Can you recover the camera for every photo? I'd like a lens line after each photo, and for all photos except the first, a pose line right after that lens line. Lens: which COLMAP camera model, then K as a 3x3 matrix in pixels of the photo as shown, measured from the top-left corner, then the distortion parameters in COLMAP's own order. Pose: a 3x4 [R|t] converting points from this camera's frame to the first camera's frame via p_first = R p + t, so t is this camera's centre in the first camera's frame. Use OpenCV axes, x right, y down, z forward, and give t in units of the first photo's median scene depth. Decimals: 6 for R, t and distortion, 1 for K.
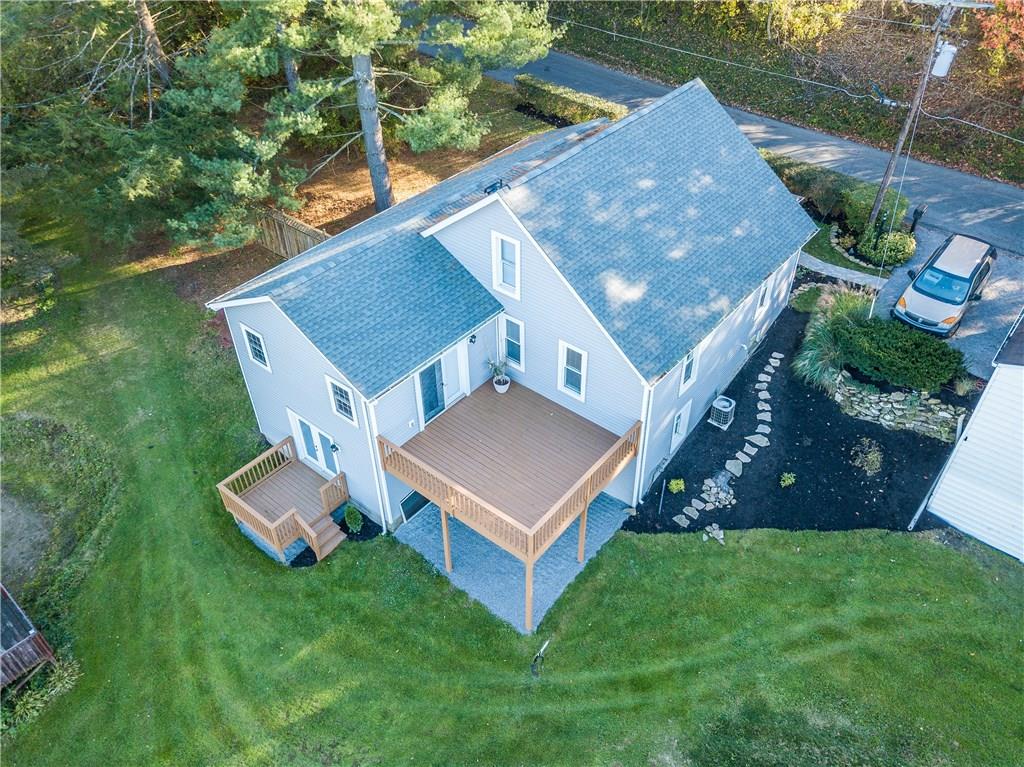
lens RADIAL K [[775.3, 0, 511.8], [0, 775.3, 376.9], [0, 0, 1]] dist [0.009646, 0.002612]
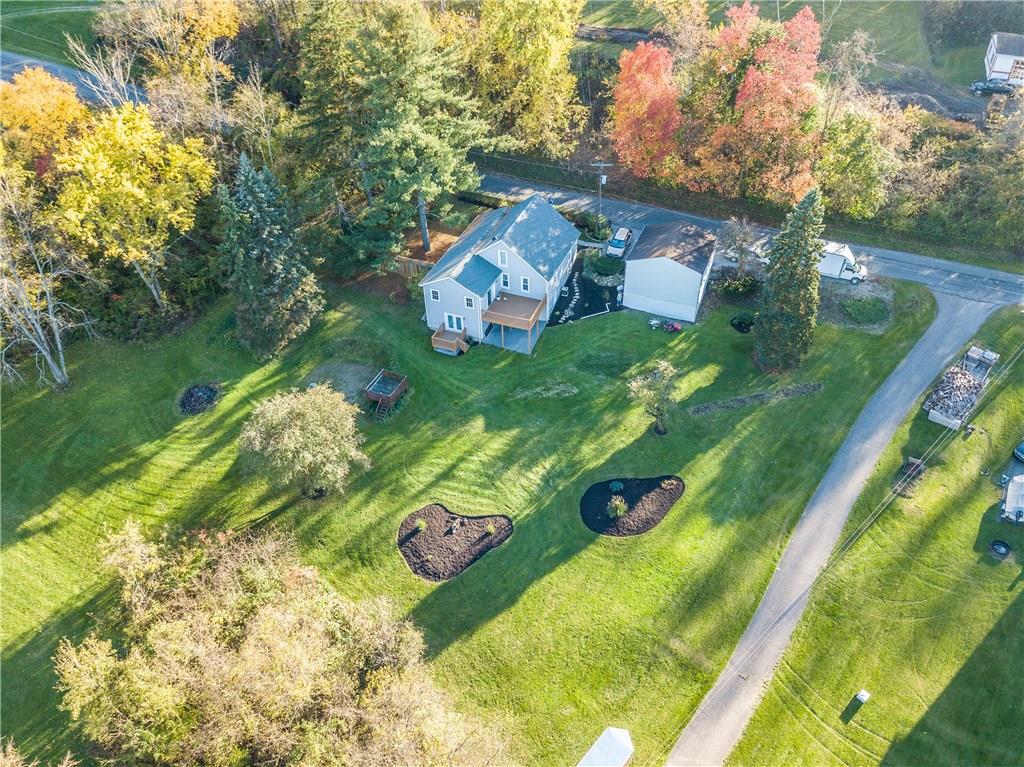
lens RADIAL K [[775.3, 0, 512.7], [0, 775.3, 386.9], [0, 0, 1]] dist [0.009646, 0.002612]
pose [[0.951662, -0.209062, 0.225015, -0.832438], [0.204780, 0.977886, 0.042478, 0.274972], [-0.228920, 0.005654, 0.973429, -2.345041]]
